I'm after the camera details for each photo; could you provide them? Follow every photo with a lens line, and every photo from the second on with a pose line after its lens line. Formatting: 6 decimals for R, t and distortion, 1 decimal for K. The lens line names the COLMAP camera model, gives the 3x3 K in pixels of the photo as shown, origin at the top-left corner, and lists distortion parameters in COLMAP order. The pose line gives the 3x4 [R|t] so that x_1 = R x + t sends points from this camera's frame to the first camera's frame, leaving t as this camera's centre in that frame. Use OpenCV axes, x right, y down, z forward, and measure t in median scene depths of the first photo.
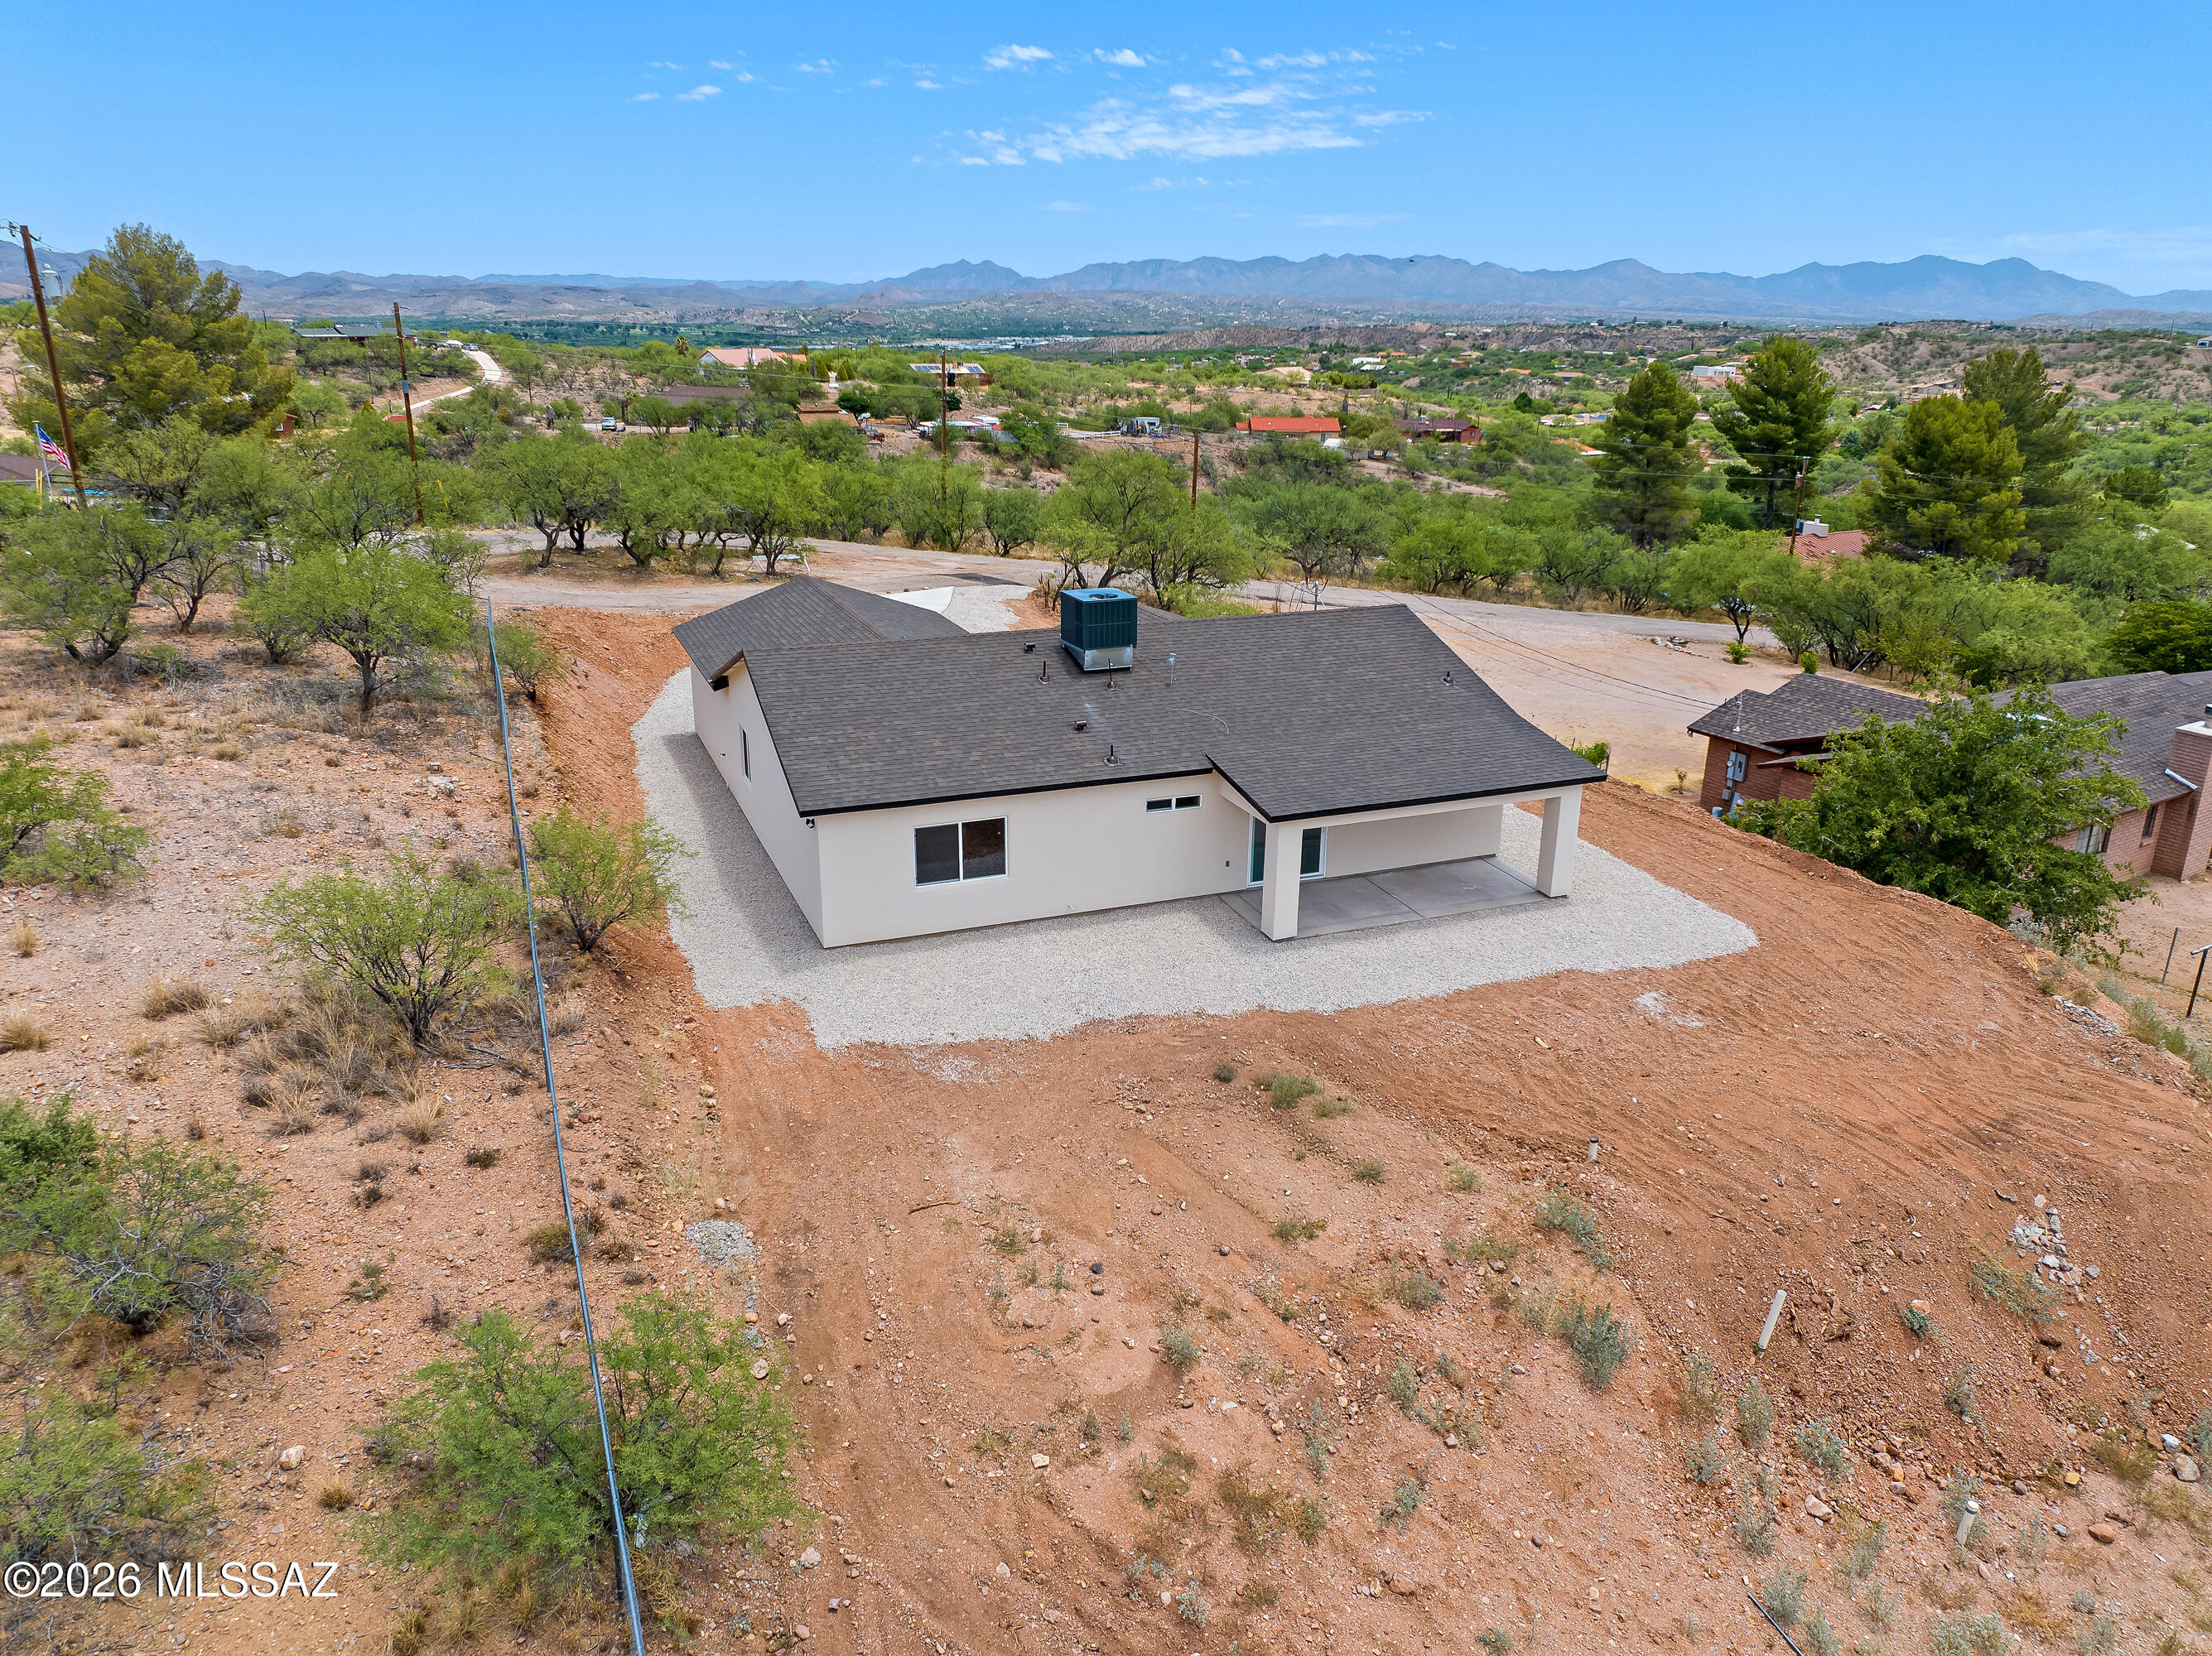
lens RADIAL K [[1552.8, 0, 1112.7], [0, 1552.8, 827.8], [0, 0, 1]] dist [-0.047523, 0.019042]
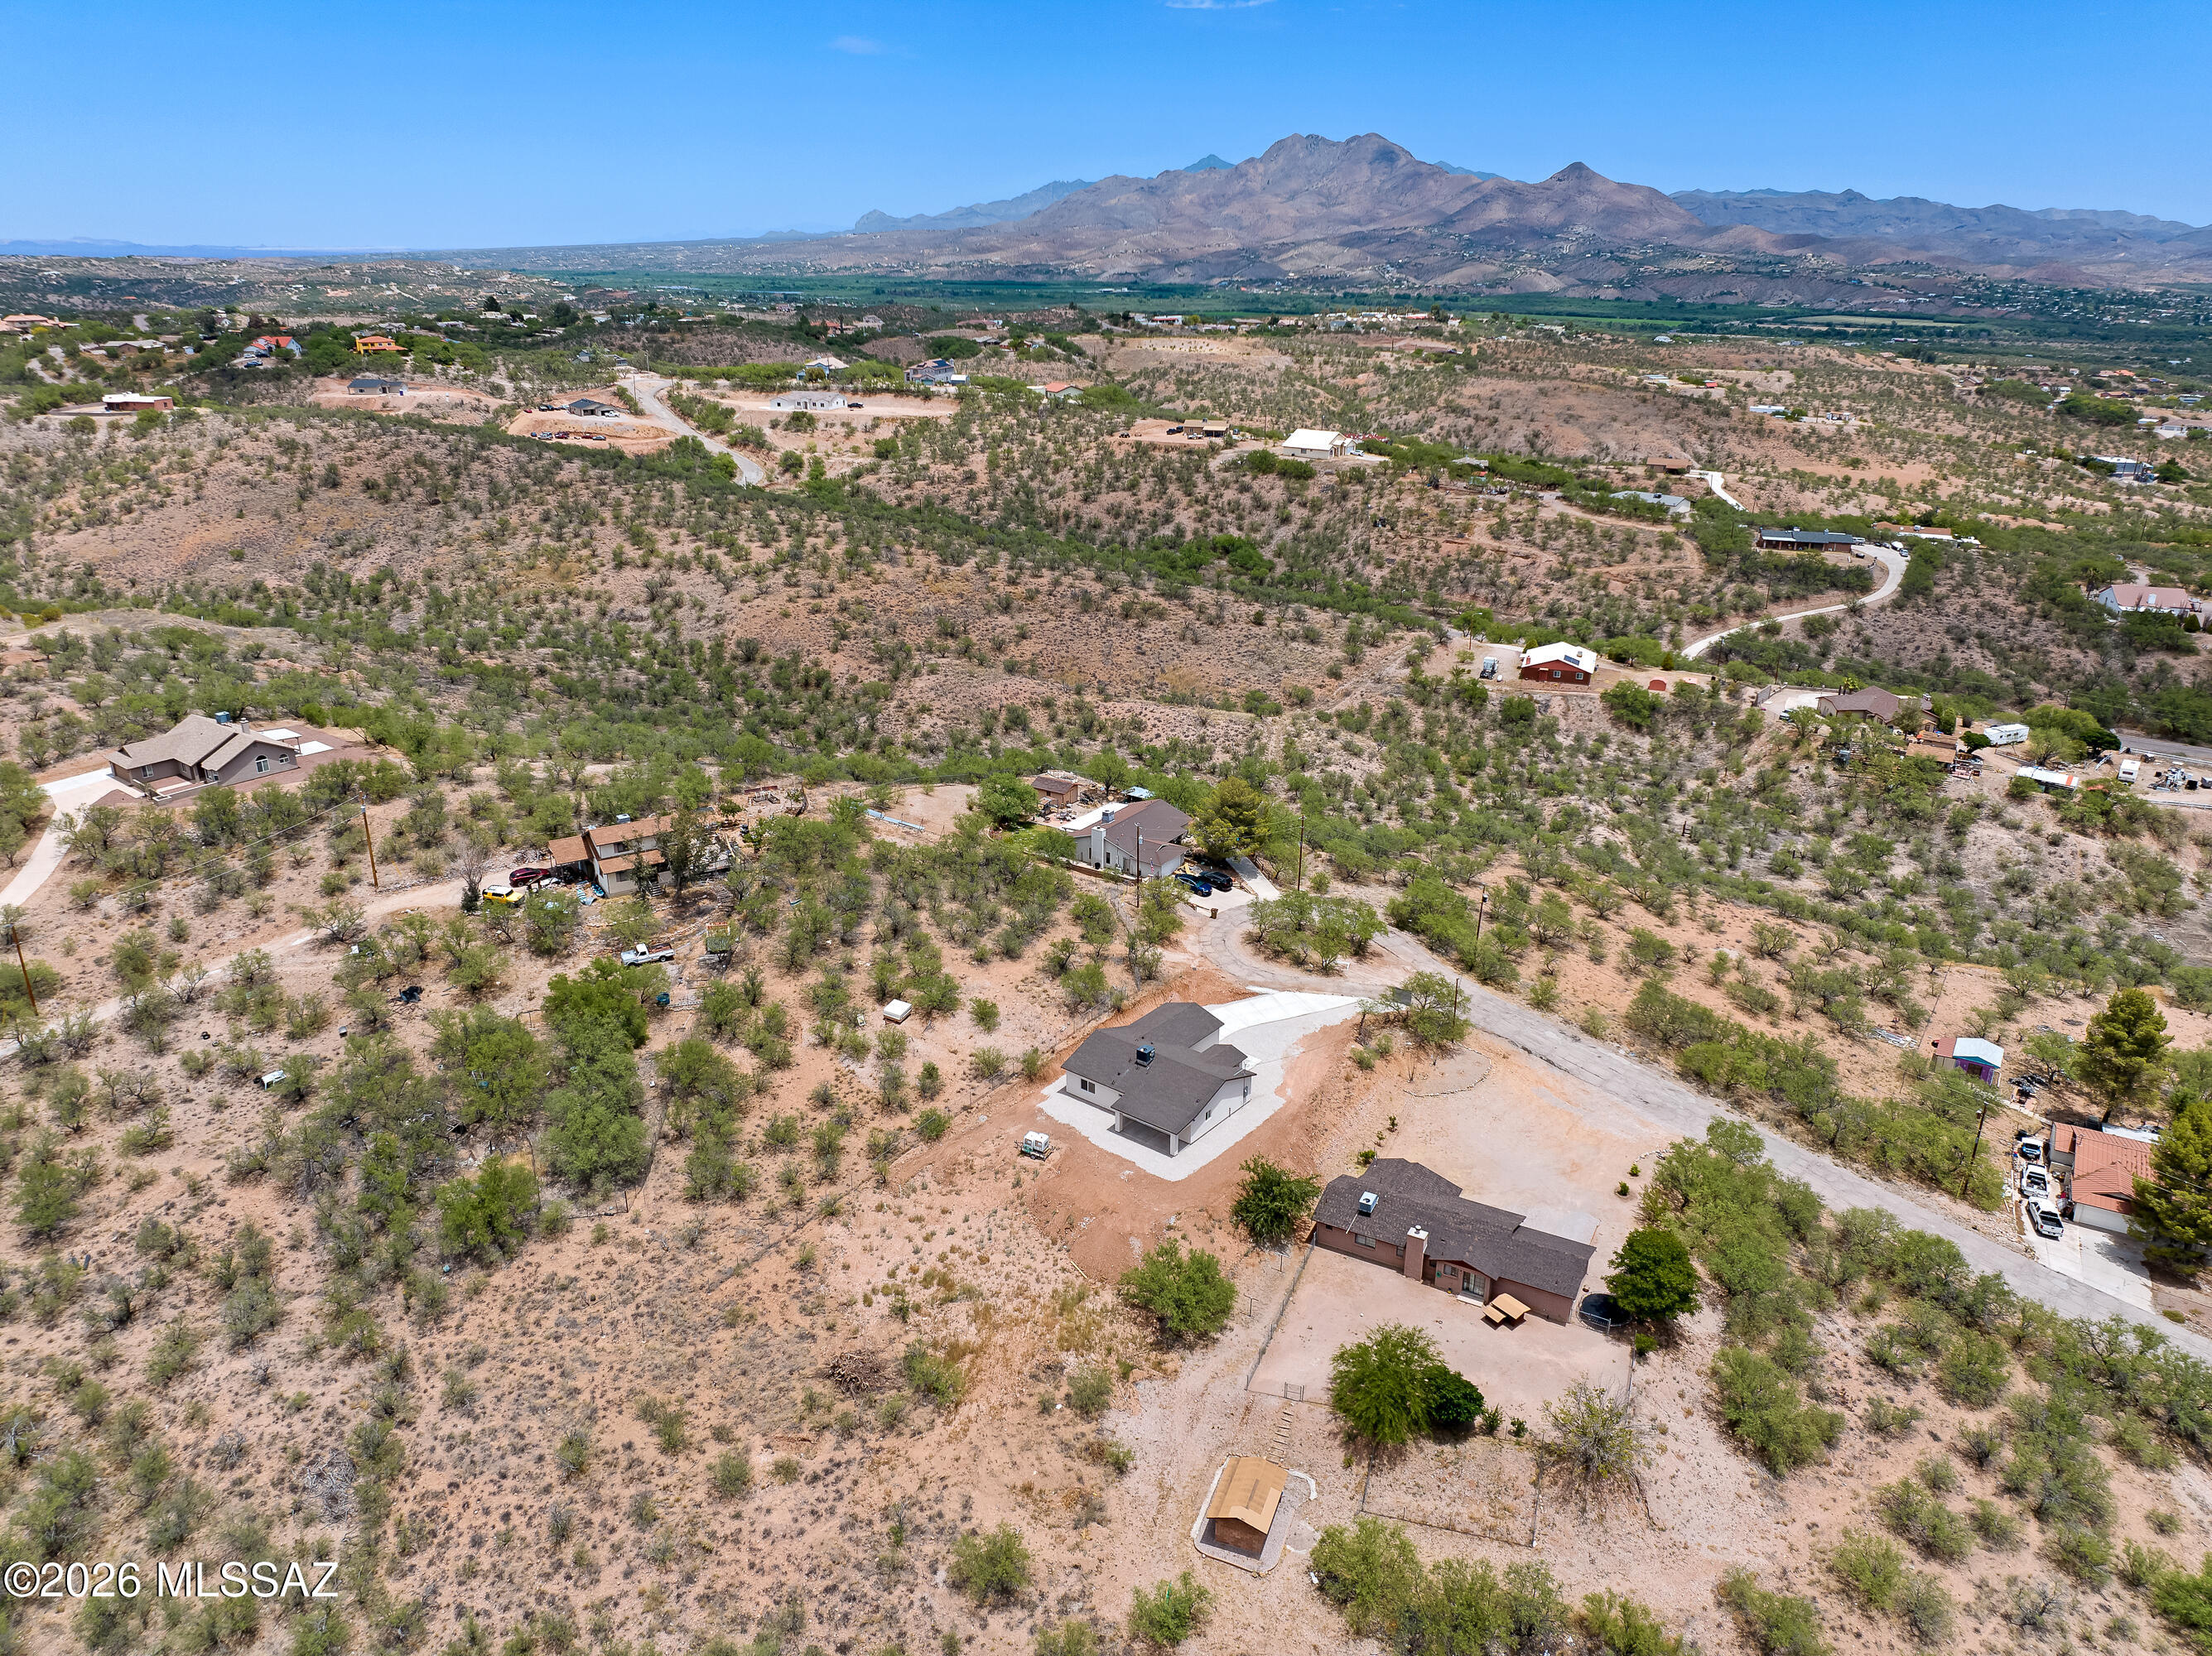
lens RADIAL K [[1552.8, 0, 1118.8], [0, 1552.8, 819.4], [0, 0, 1]] dist [-0.047523, 0.019042]
pose [[0.492497, 0.298726, -0.817441, 4.166585], [-0.278700, 0.943920, 0.177034, -1.885212], [0.824483, 0.140632, 0.548133, -1.993375]]
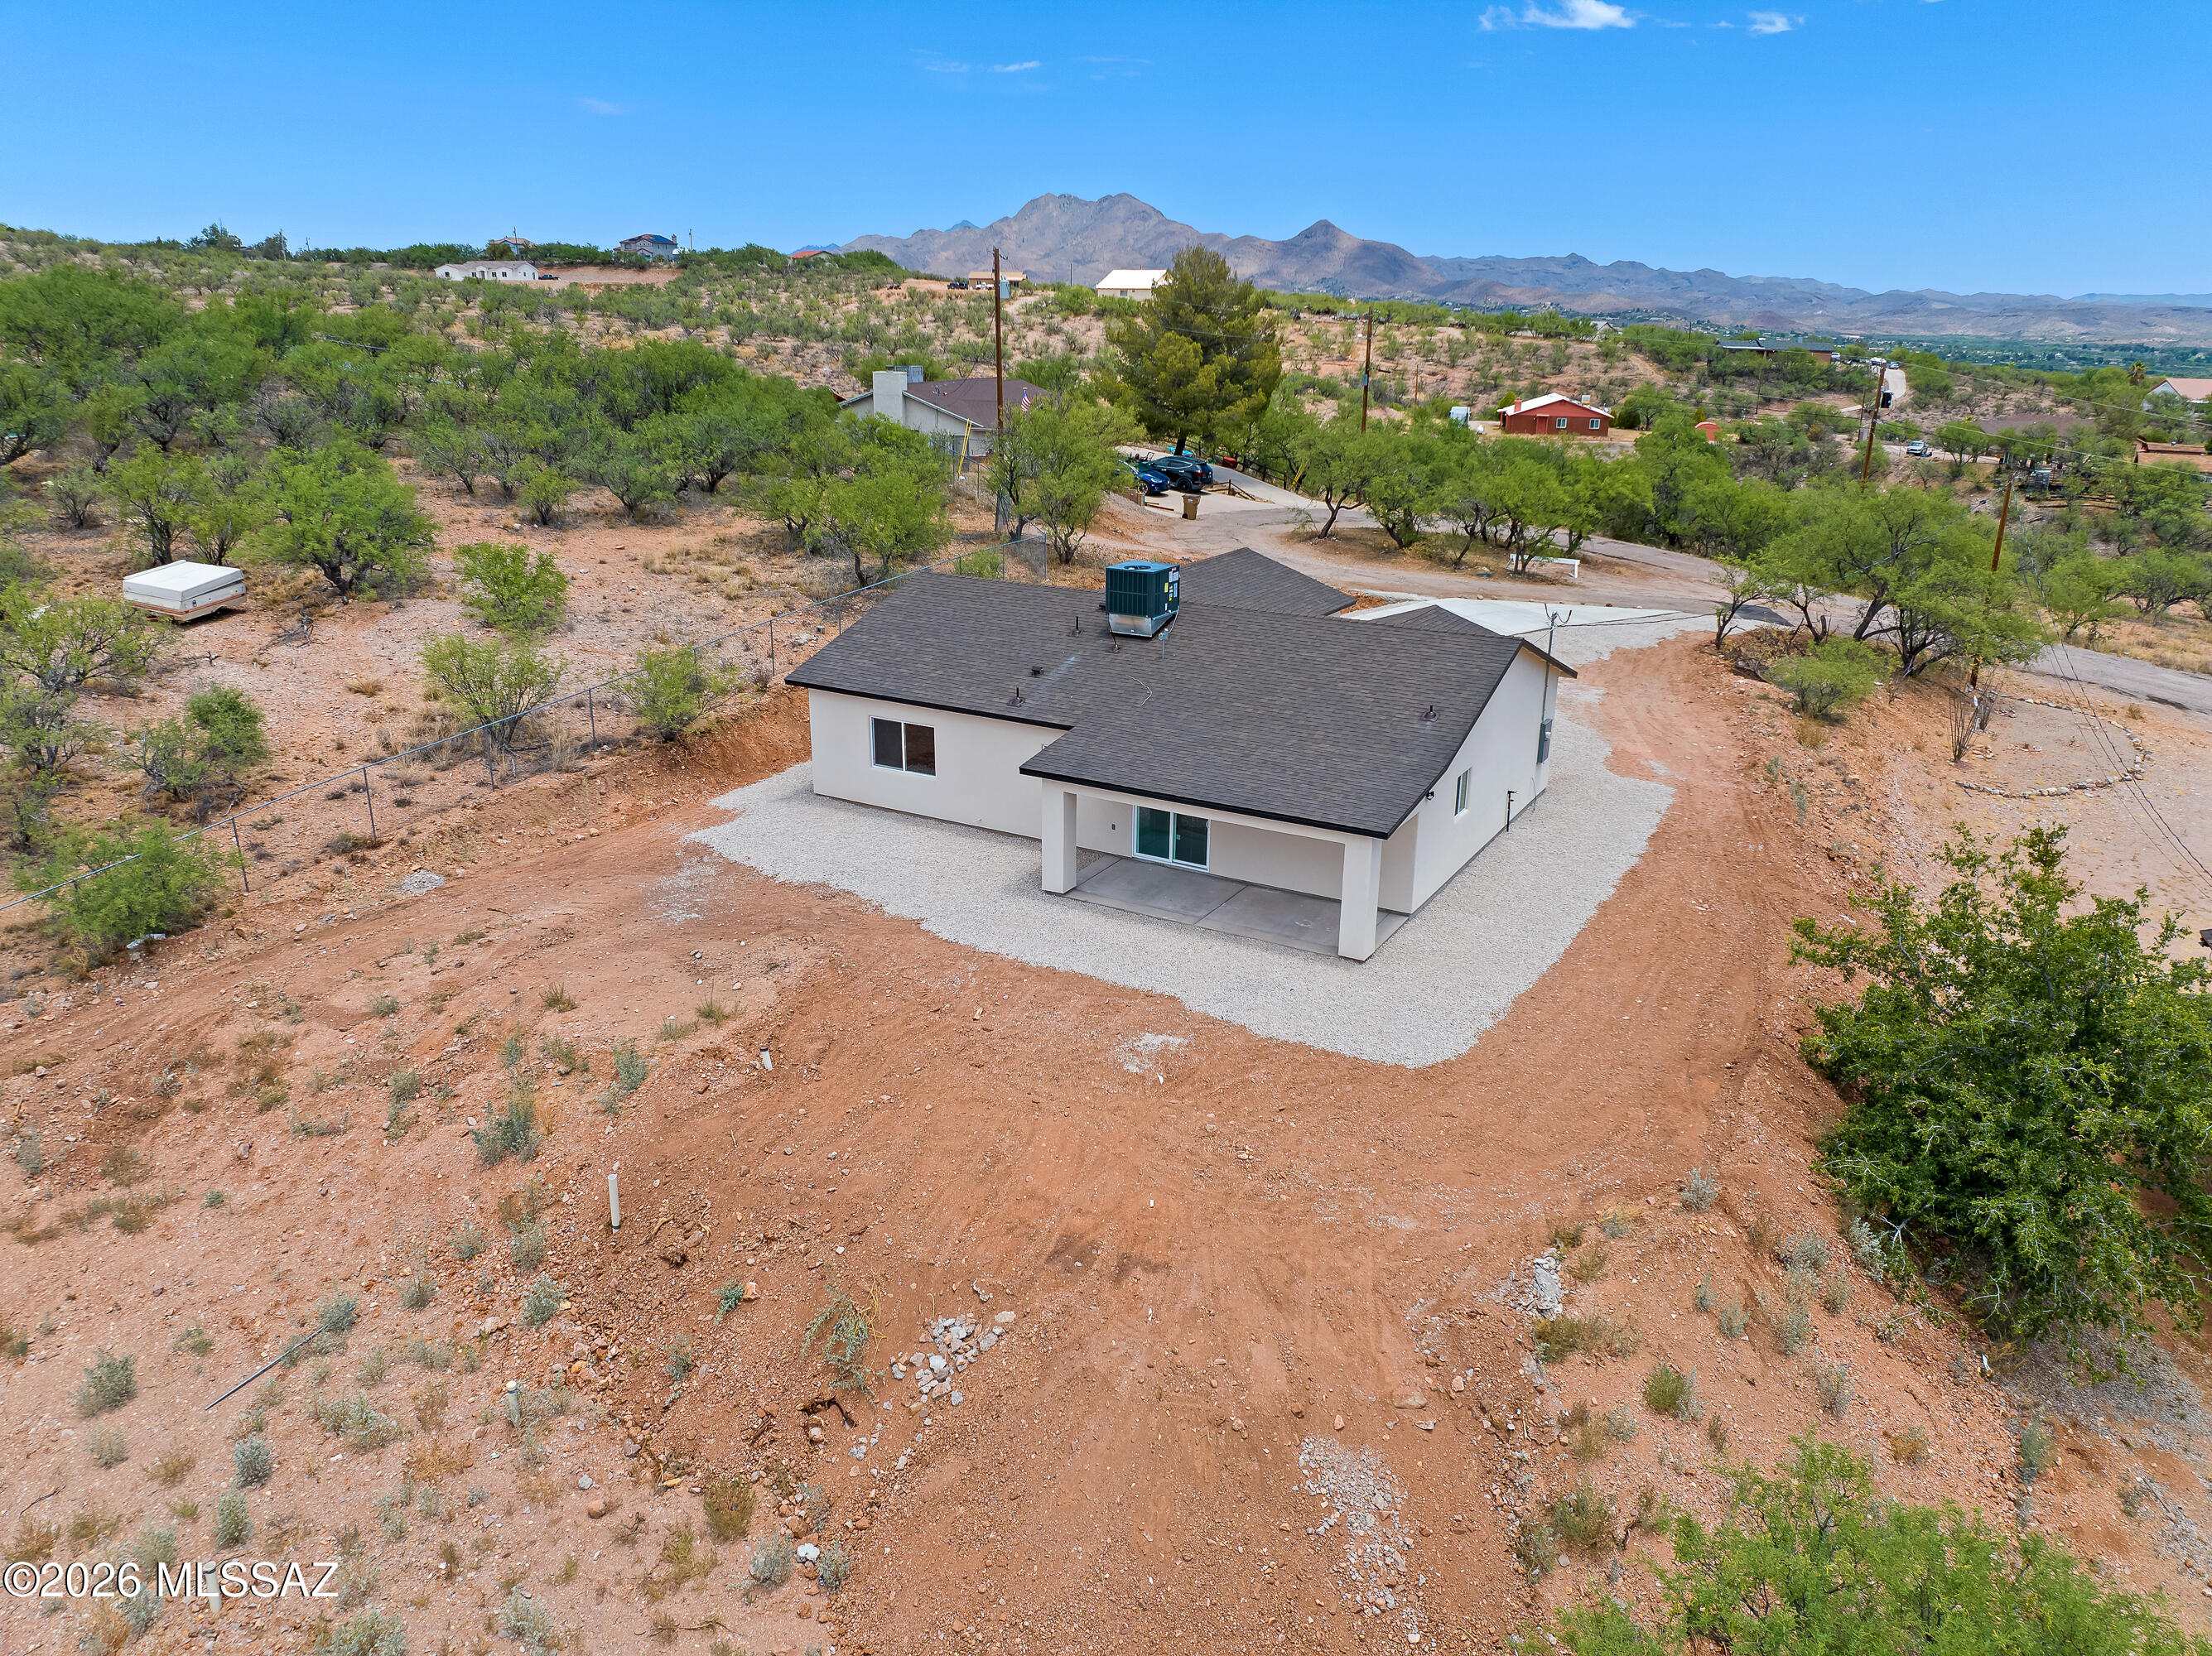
lens RADIAL K [[1552.8, 0, 1112.3], [0, 1552.8, 829.2], [0, 0, 1]] dist [-0.047523, 0.019042]
pose [[0.612476, 0.248443, -0.750432, 0.995292], [-0.255642, 0.960566, 0.109366, -0.103971], [0.748011, 0.124858, 0.651836, 0.359789]]
